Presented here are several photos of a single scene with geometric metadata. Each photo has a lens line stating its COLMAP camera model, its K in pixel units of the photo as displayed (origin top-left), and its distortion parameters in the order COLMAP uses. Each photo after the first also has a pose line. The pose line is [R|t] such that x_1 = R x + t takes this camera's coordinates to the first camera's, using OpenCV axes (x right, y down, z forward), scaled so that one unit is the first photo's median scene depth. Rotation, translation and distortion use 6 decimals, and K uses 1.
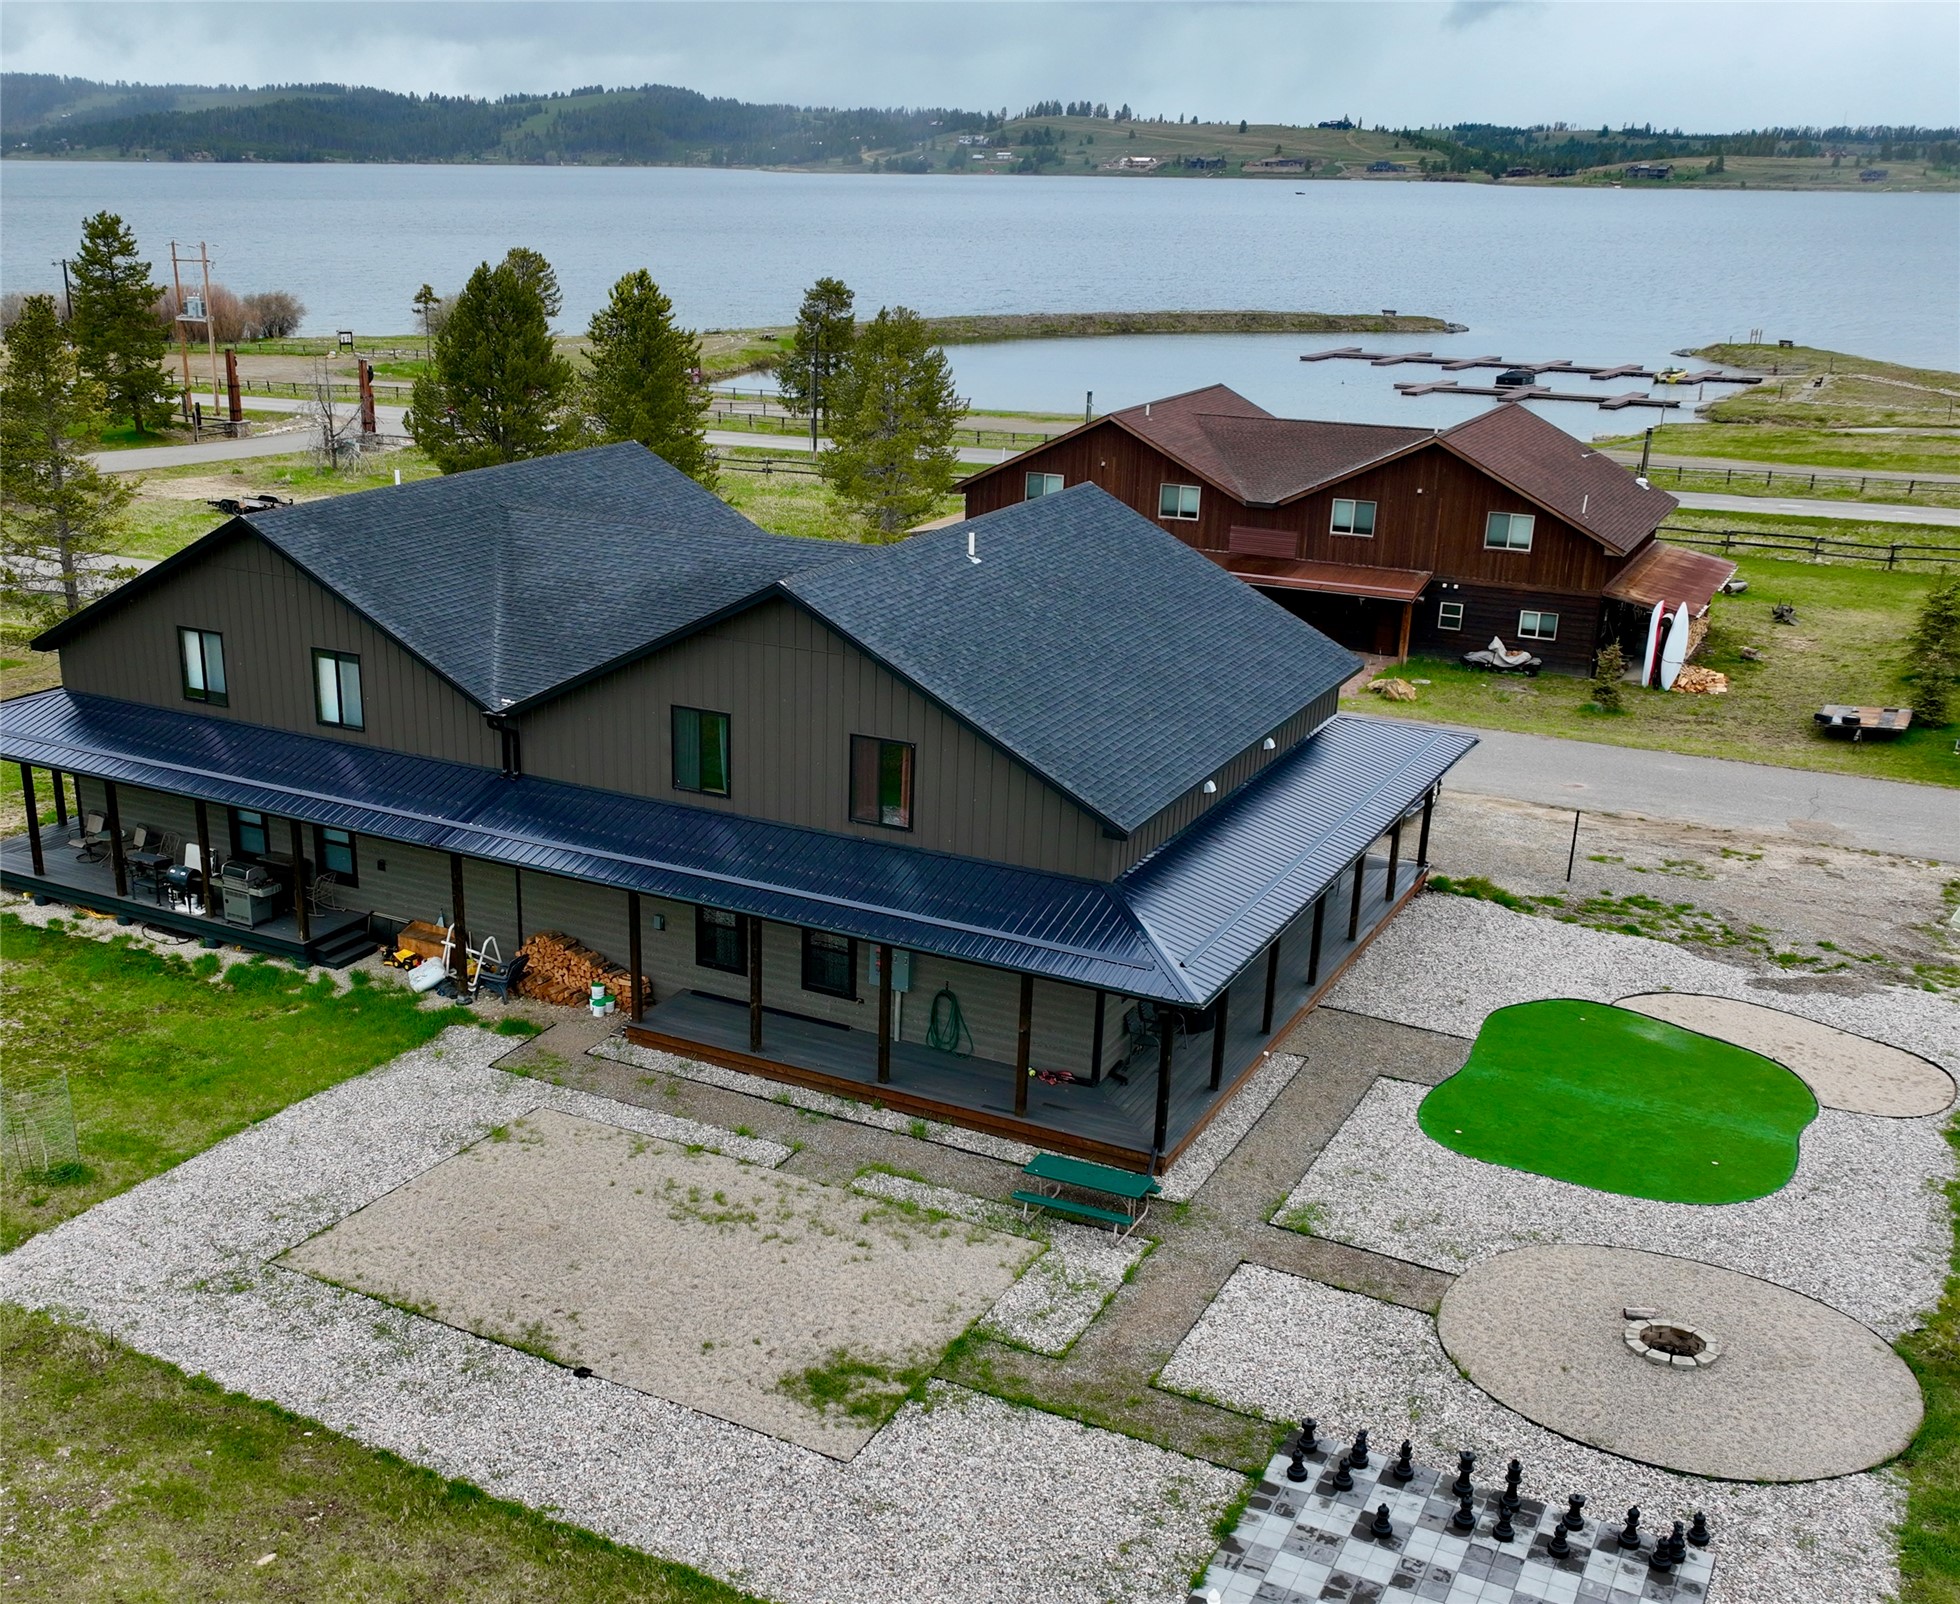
lens RADIAL K [[2049.1, 0, 807.6], [0, 2049.1, 926.5], [0, 0, 1]] dist [0.009915, 0.000000]
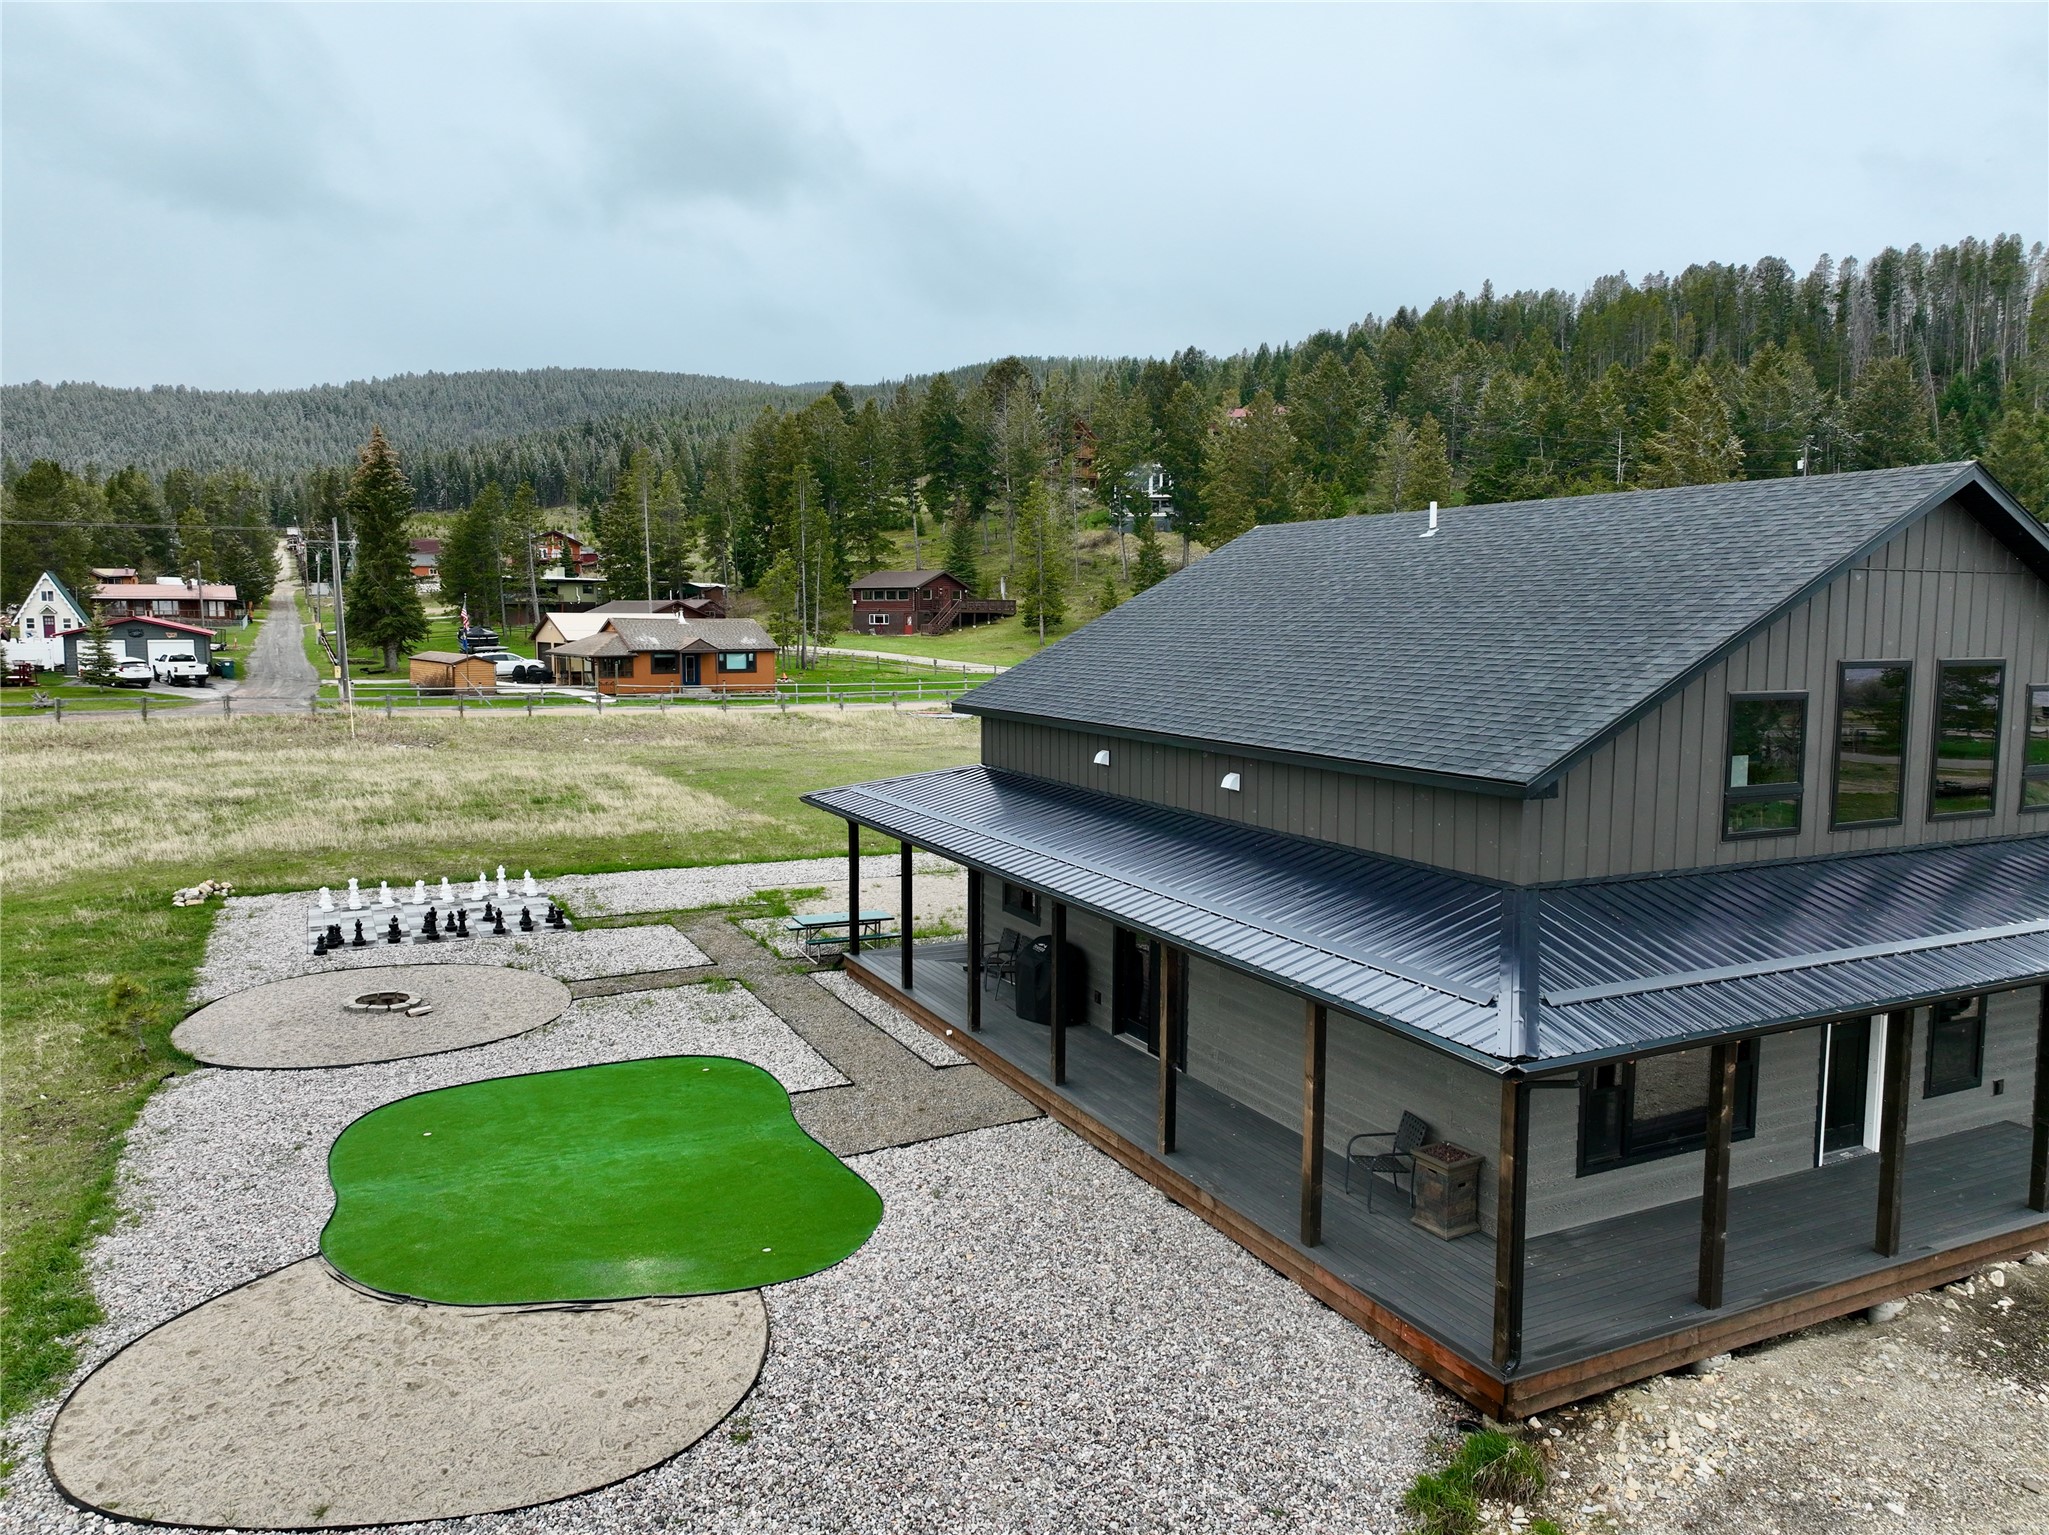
lens RADIAL K [[1433.7, 0, 1041.5], [0, 1433.7, 765.5], [0, 0, 1]] dist [0.001244, 0.013560]
pose [[-0.551331, 0.073446, -0.831047, 0.652273], [-0.304982, 0.909431, 0.282704, -0.209787], [0.776543, 0.409319, -0.478998, 1.191130]]
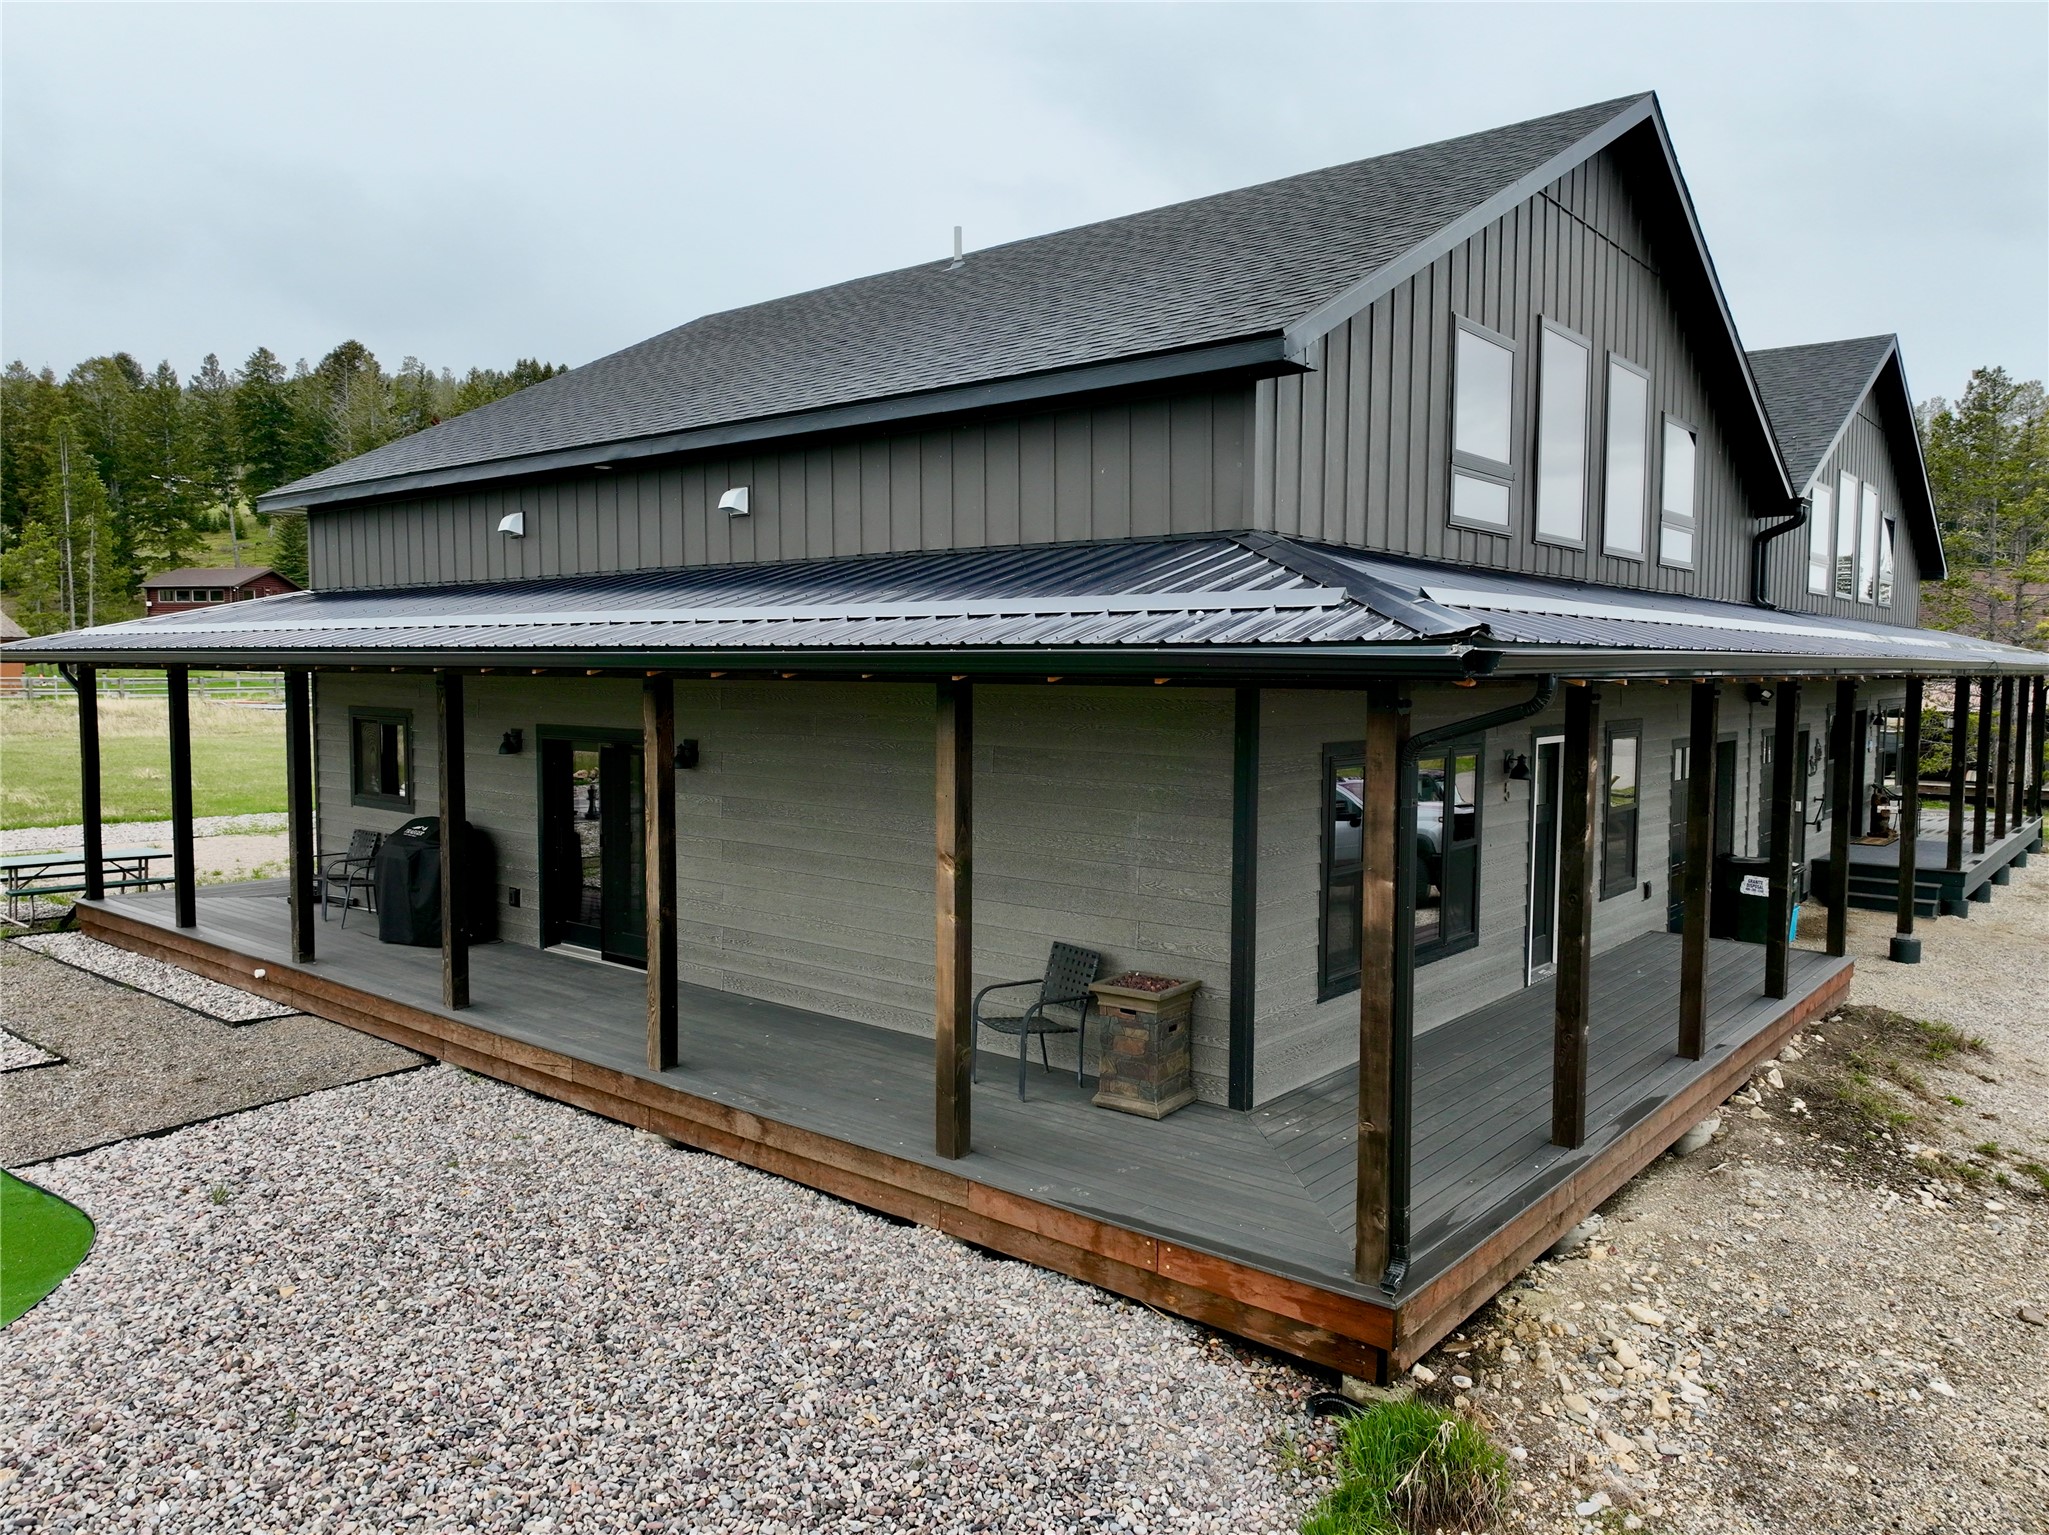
lens RADIAL K [[1433.7, 0, 1035.5], [0, 1433.7, 763.4], [0, 0, 1]] dist [0.001244, 0.013560]
pose [[-0.166481, 0.055799, -0.984465, 0.519783], [-0.355031, 0.928044, 0.112640, -0.096555], [0.919912, 0.368267, -0.134692, 1.137001]]
